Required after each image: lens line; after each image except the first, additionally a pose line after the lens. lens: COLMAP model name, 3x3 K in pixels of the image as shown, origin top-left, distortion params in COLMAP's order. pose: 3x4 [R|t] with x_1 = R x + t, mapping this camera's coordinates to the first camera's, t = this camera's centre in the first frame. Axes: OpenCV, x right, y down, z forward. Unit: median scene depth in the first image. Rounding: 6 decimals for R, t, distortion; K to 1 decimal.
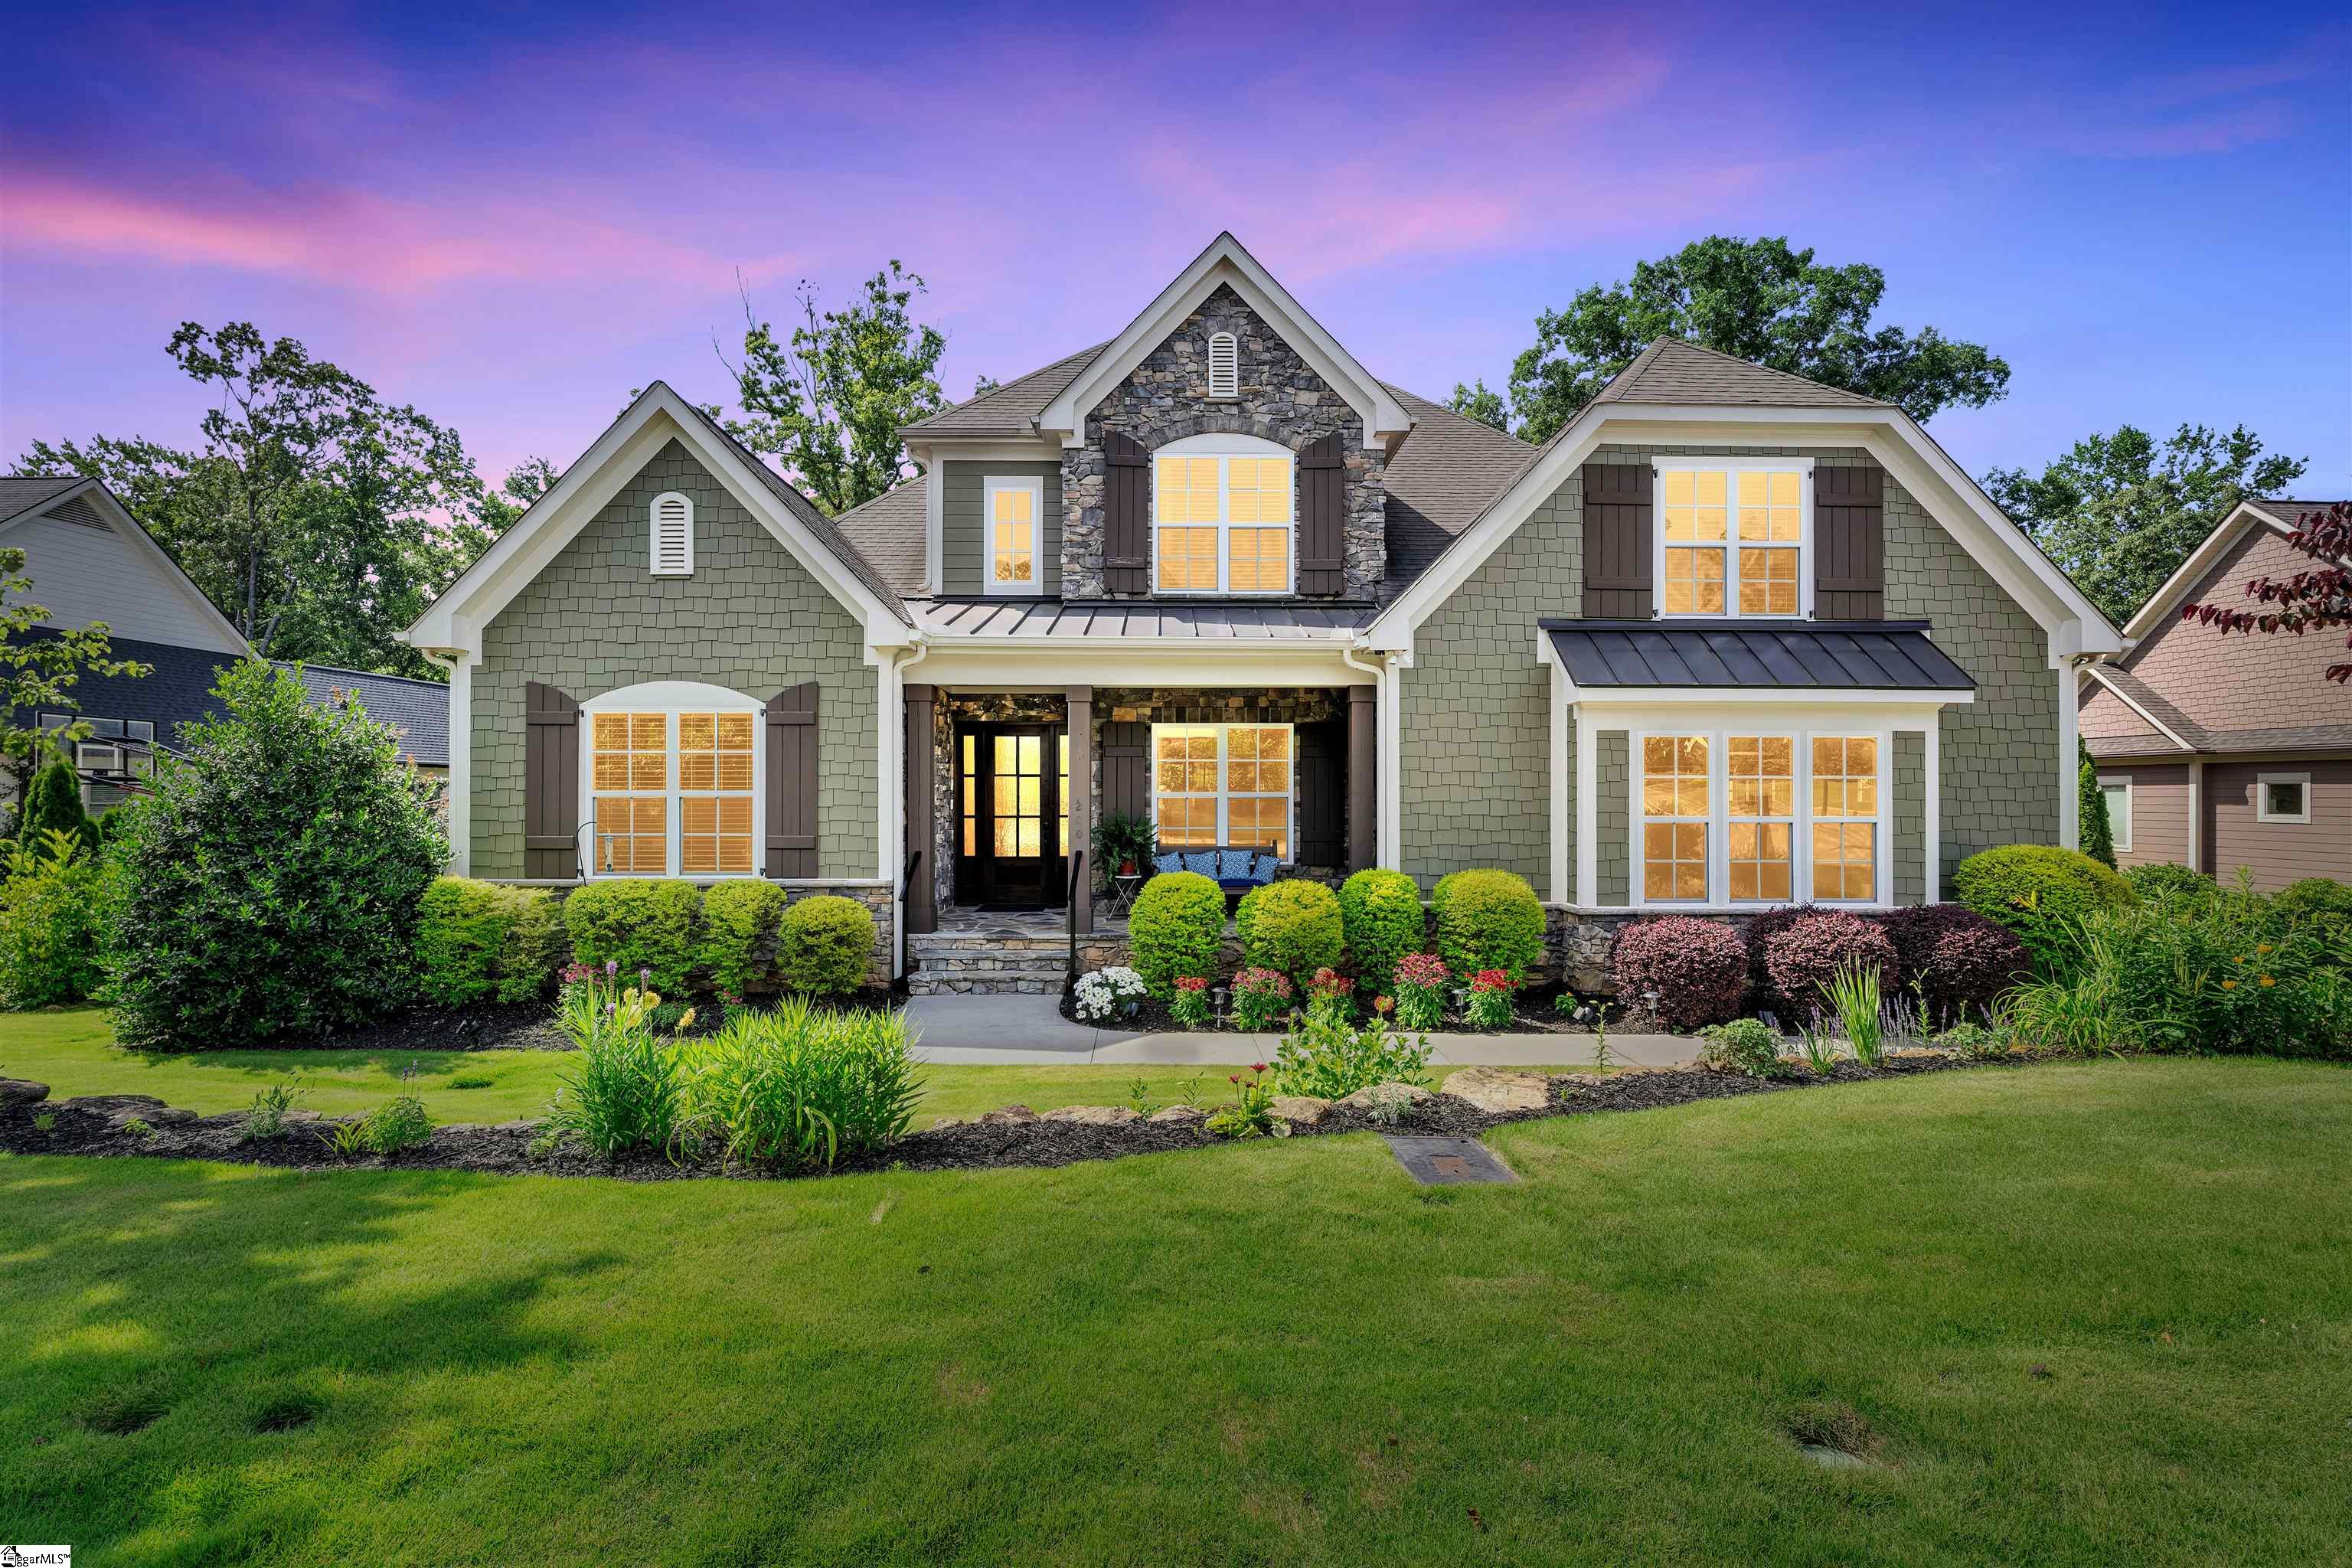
lens RADIAL K [[968.3, 0, 1176.0], [0, 968.3, 784.0], [0, 0, 1]] dist [-0.000236, -0.000050]
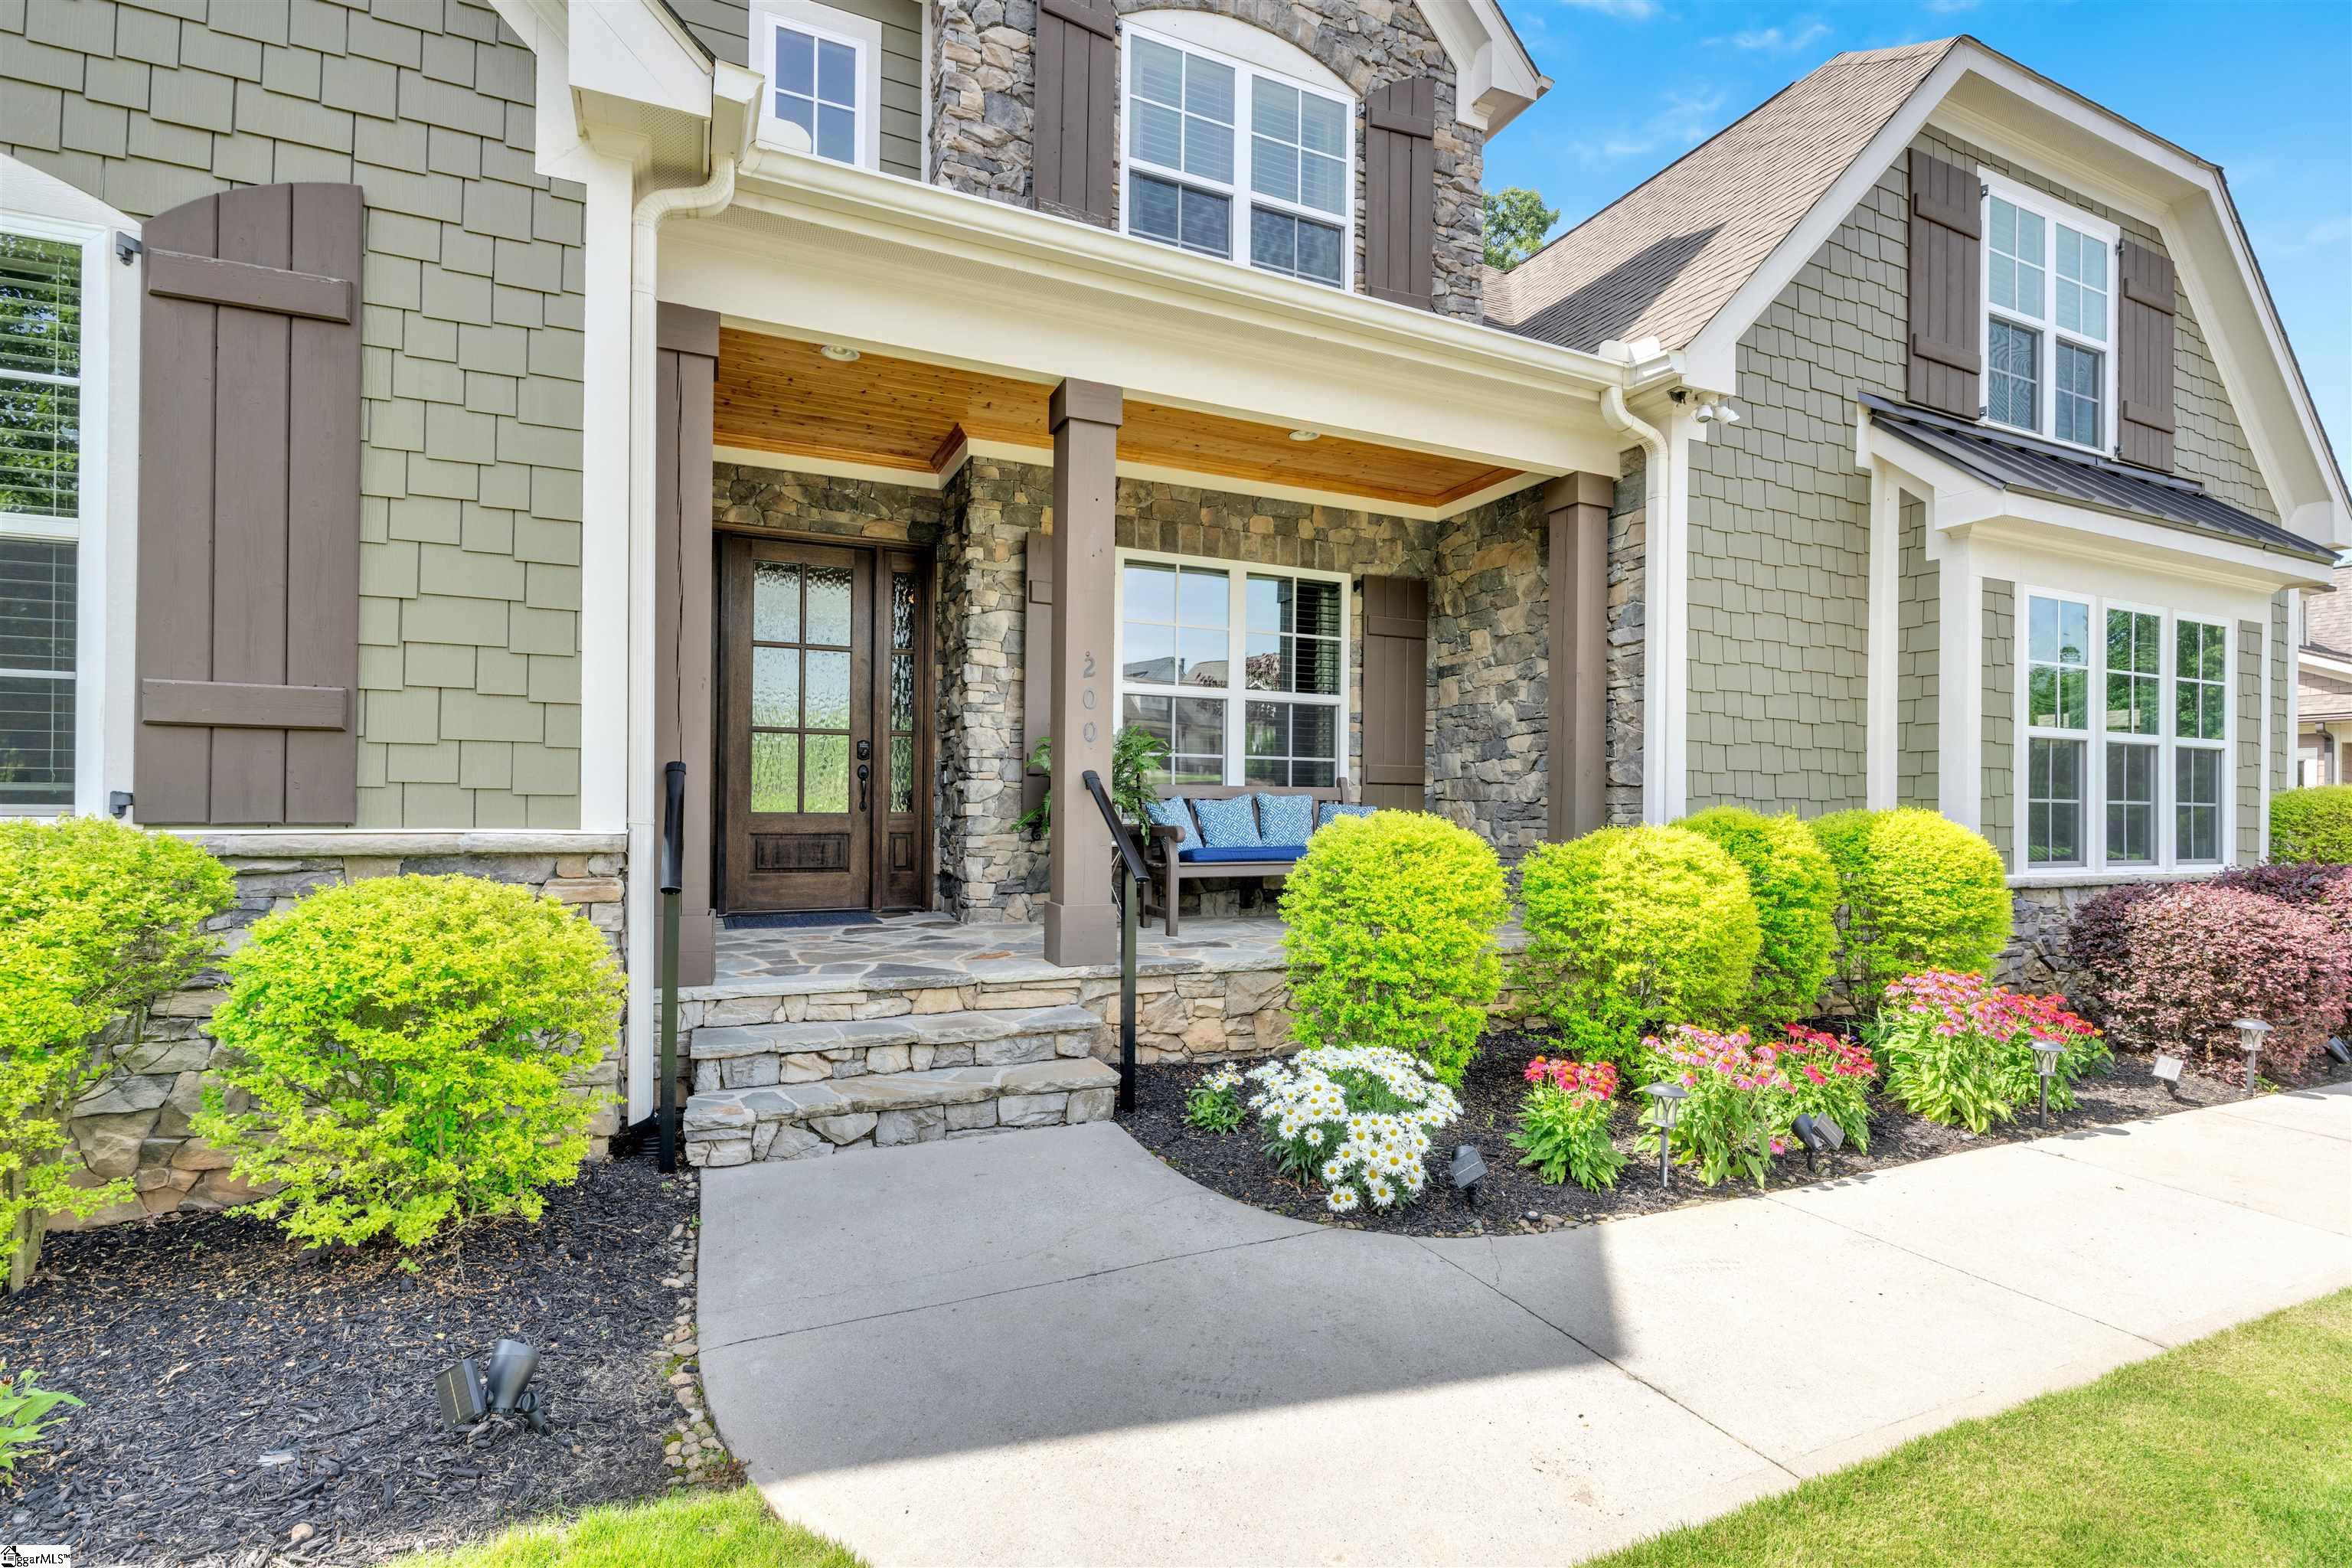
lens RADIAL K [[1047.0, 0, 1175.1], [0, 1047.0, 799.3], [0, 0, 1]] dist [-0.001992, -0.000305]
pose [[0.921189, 0.012079, 0.388928, -0.258371], [-0.015507, 0.999864, 0.005675, 0.082369], [-0.388806, -0.011259, 0.921251, 0.590775]]
